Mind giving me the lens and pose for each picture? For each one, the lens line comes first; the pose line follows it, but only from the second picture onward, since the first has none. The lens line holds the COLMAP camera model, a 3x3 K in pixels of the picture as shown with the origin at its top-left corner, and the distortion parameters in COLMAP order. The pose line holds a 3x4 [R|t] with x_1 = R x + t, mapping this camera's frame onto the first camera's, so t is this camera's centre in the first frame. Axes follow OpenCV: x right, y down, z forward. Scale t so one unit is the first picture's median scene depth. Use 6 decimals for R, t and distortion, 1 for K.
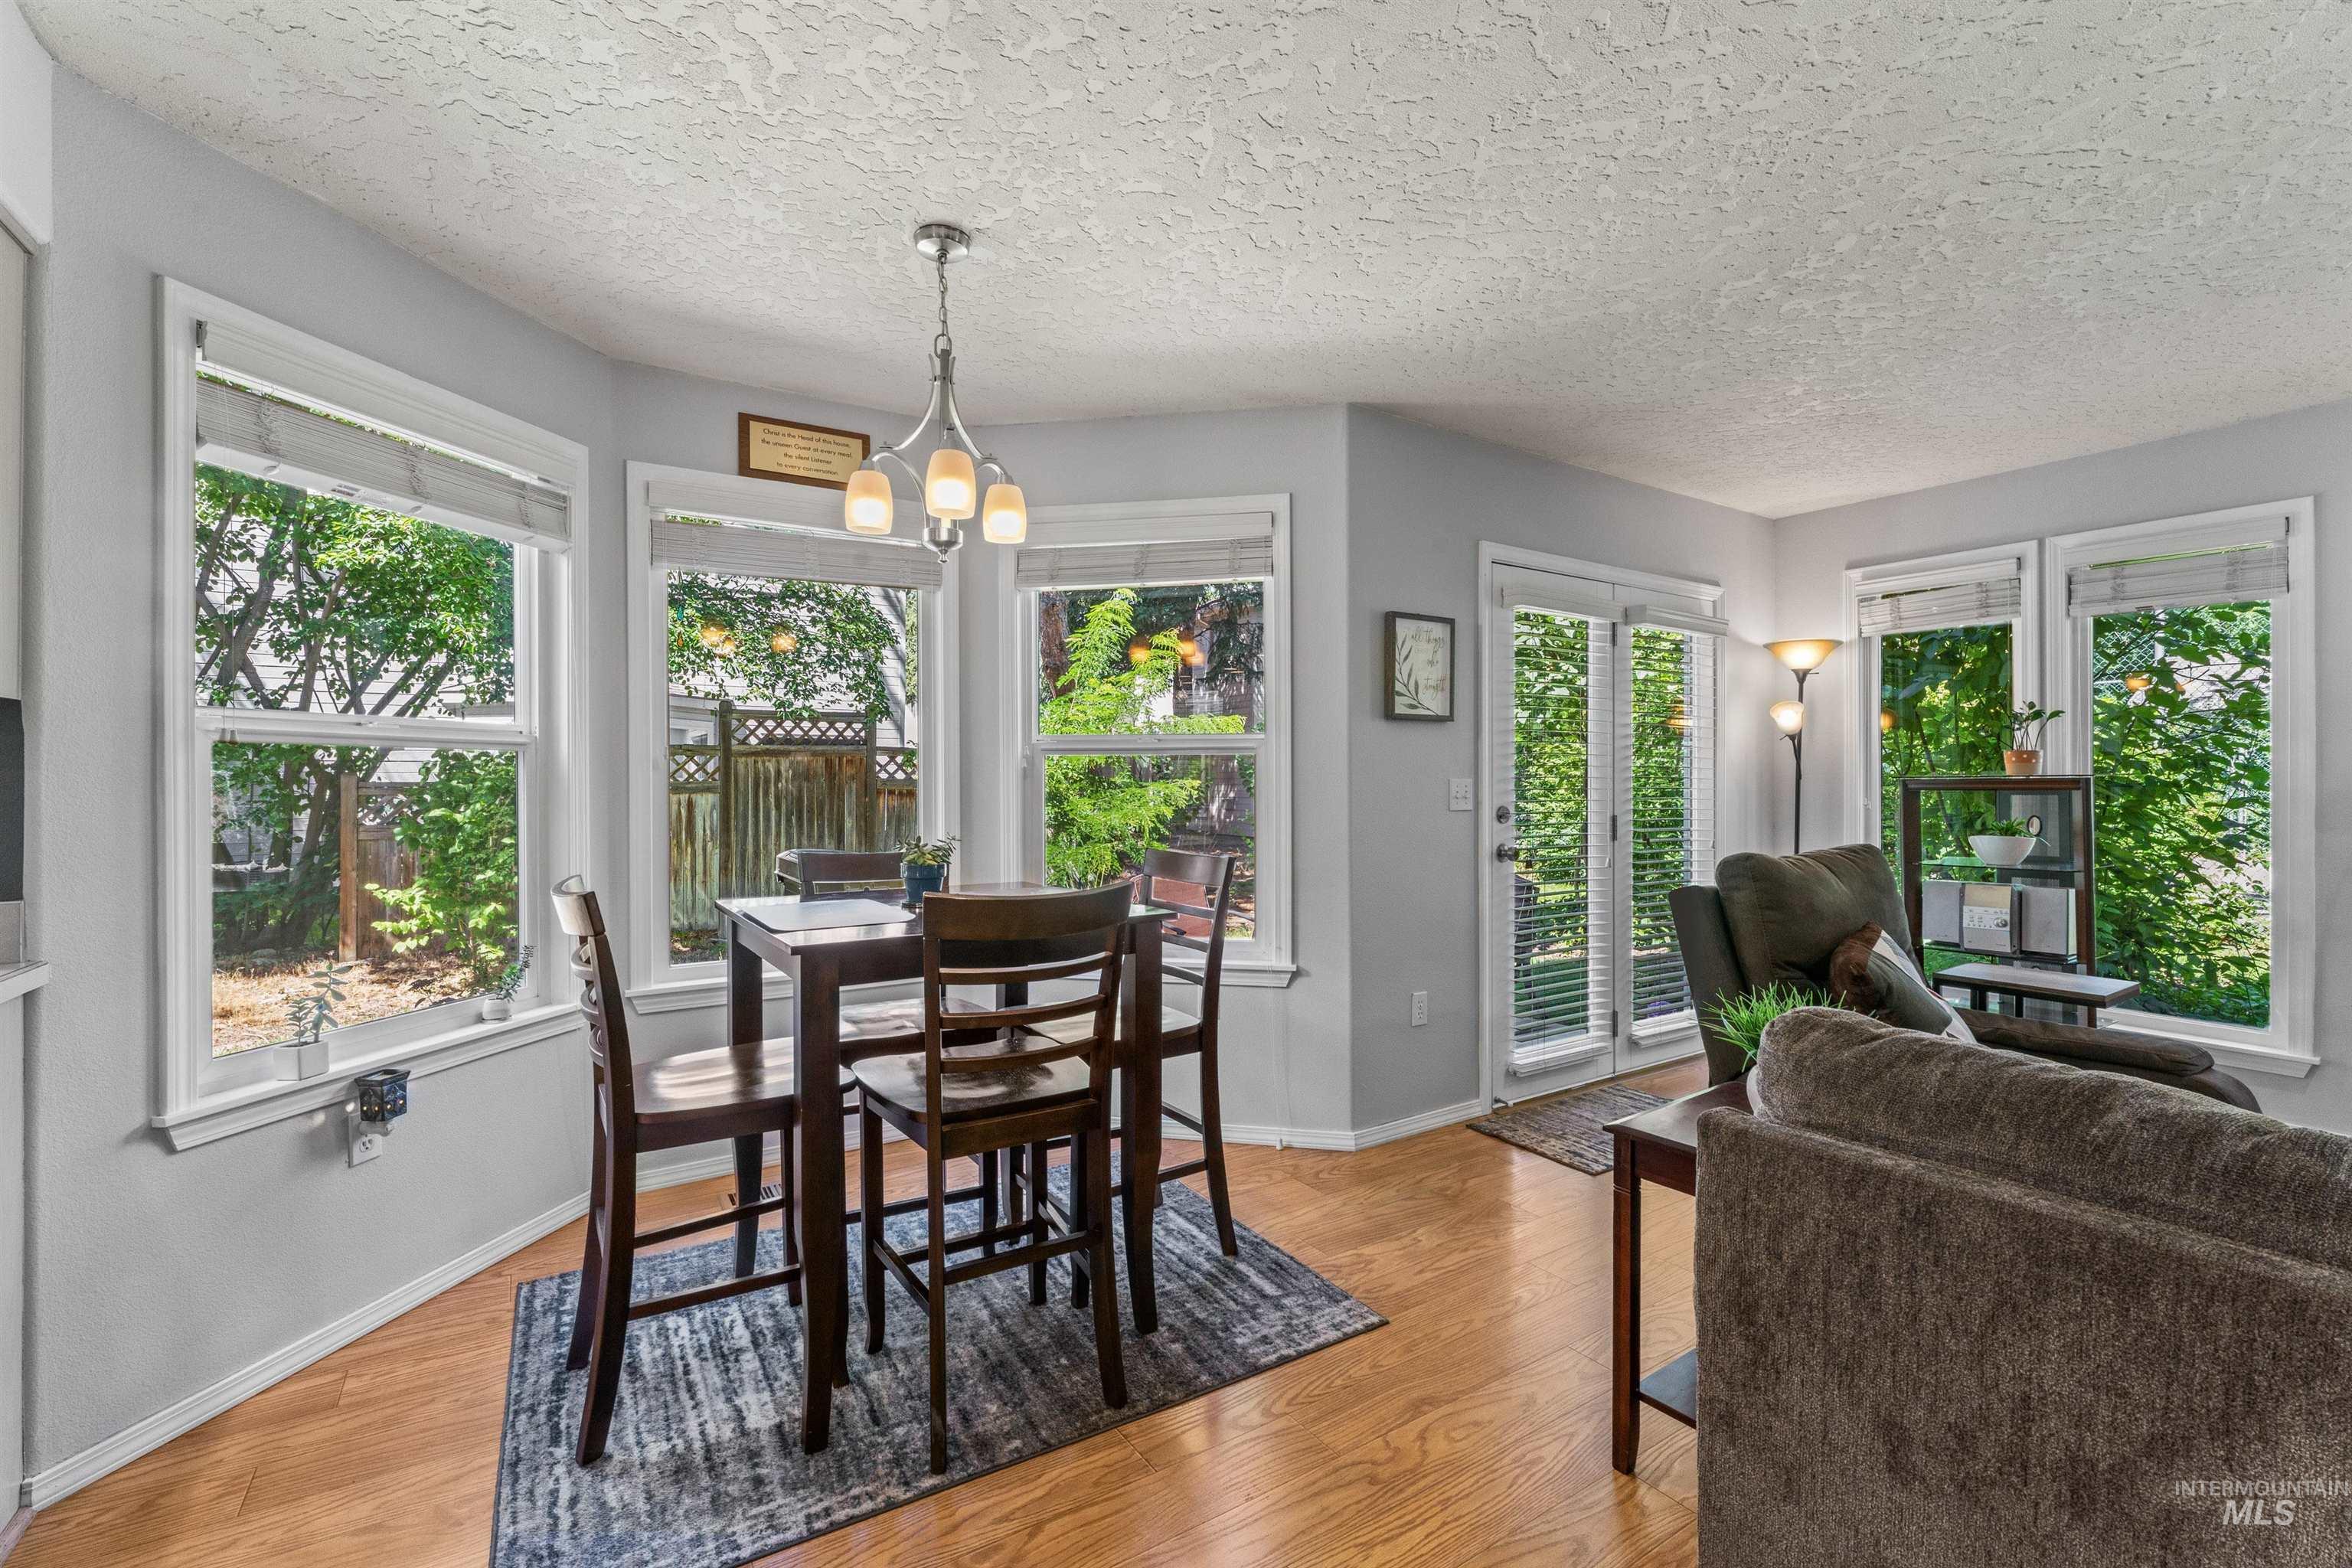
lens RADIAL K [[1019.8, 0, 1179.4], [0, 1019.8, 781.1], [0, 0, 1]] dist [-0.001367, -0.000029]
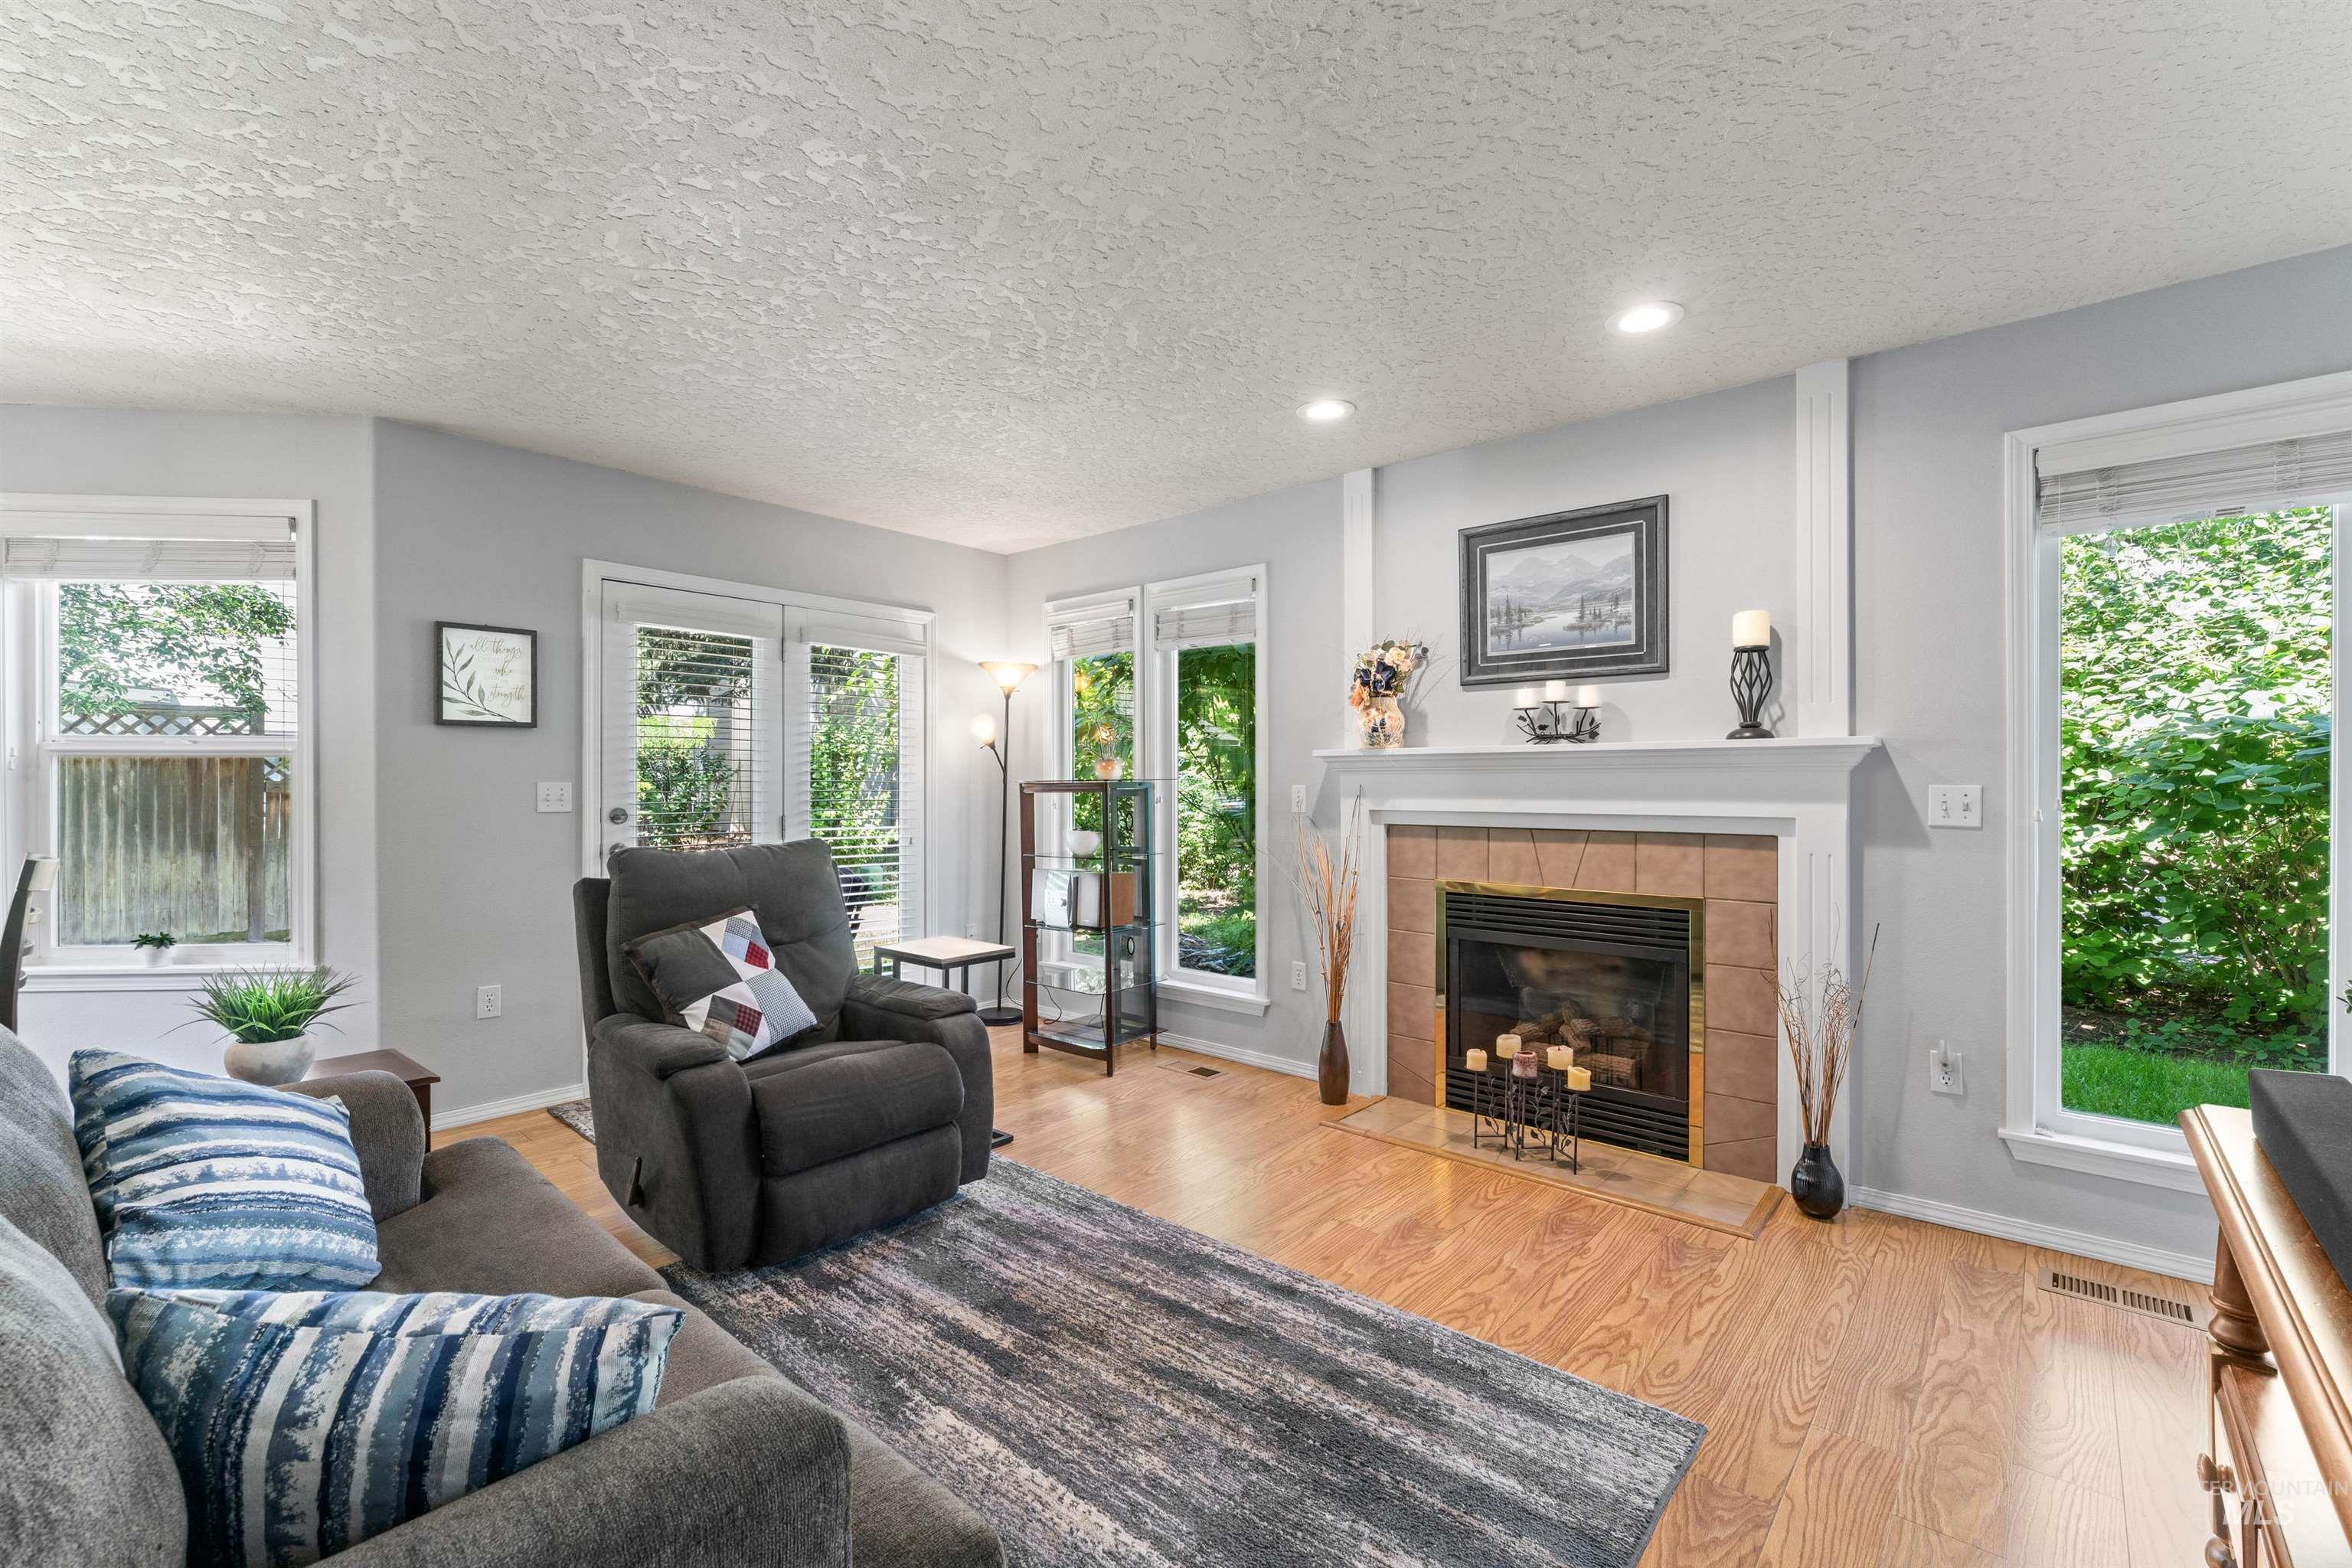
lens RADIAL K [[1003.9, 0, 1176.0], [0, 1003.9, 784.0], [0, 0, 1]] dist [-0.001826, -0.000173]
pose [[0.962511, 0.000238, 0.271243, 0.626150], [-0.000300, 1.000000, 0.000188, -0.000800], [-0.271243, -0.000262, 0.962511, -0.178959]]
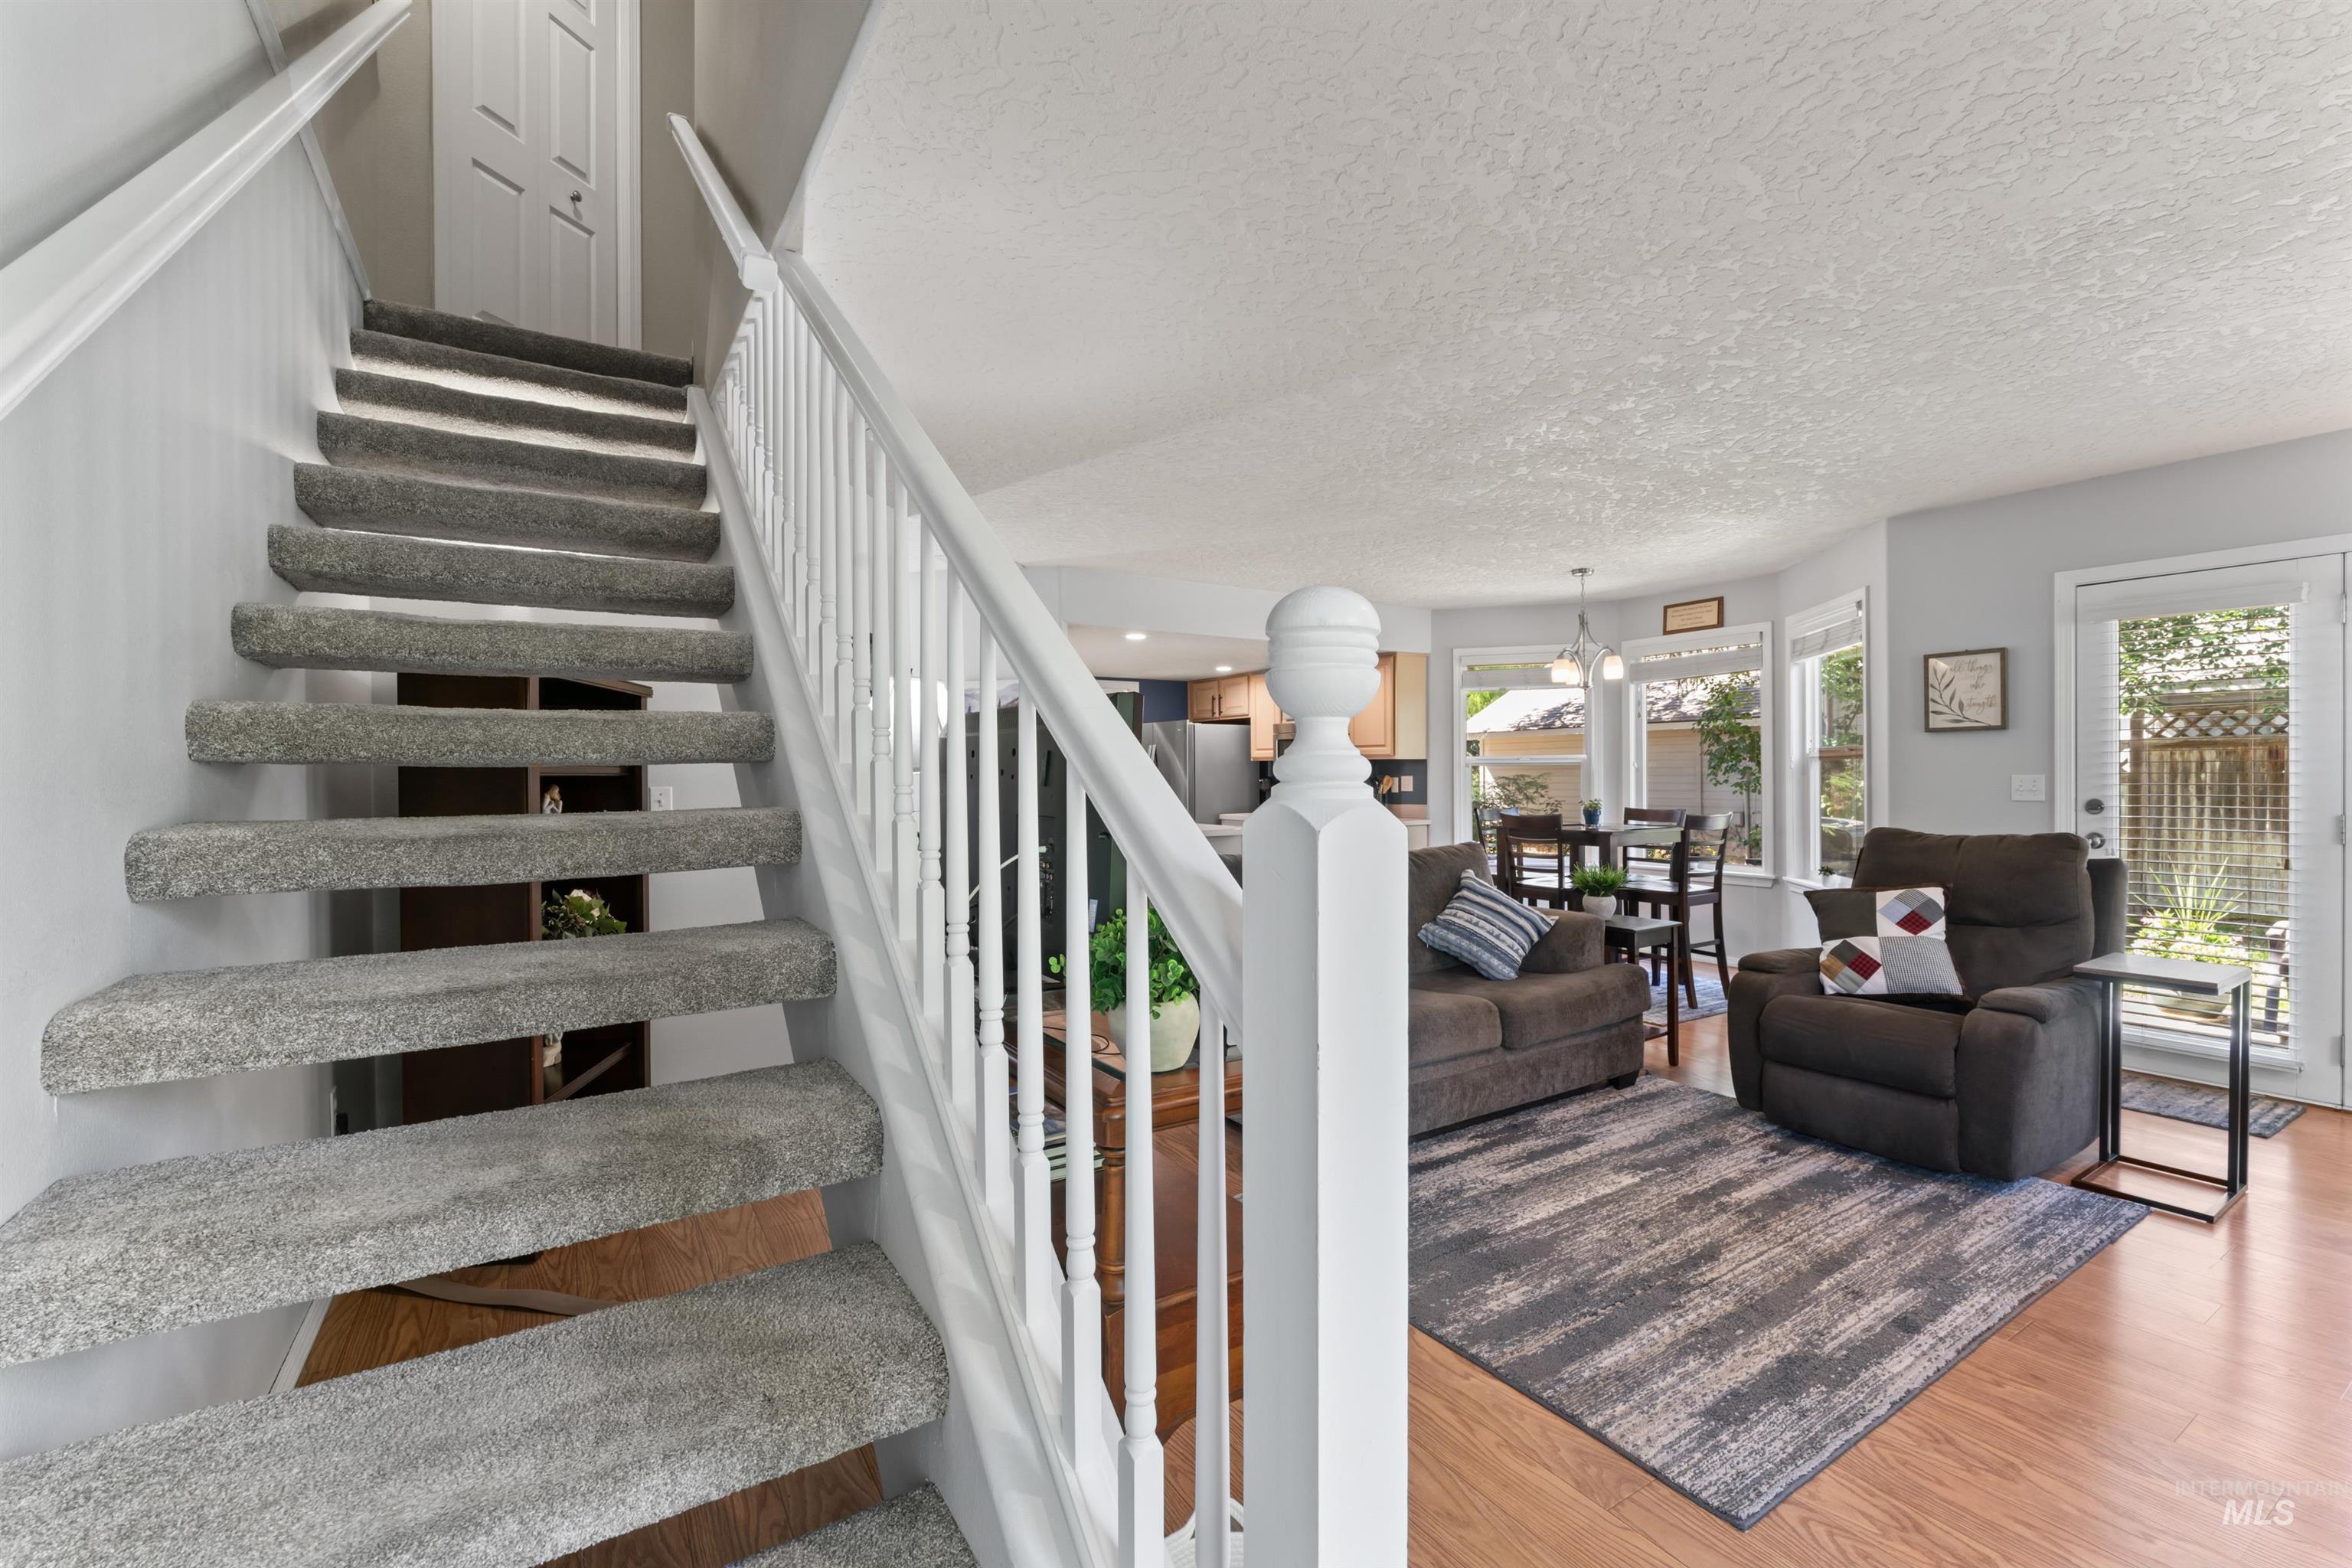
lens RADIAL K [[986.3, 0, 1176.0], [0, 986.3, 784.0], [0, 0, 1]] dist [-0.012094, 0.001360]
pose [[-0.021831, 0.008946, -0.999722, 1.496309], [0.007388, 0.999934, 0.008787, -0.009224], [0.999734, -0.007194, -0.021896, 0.007377]]
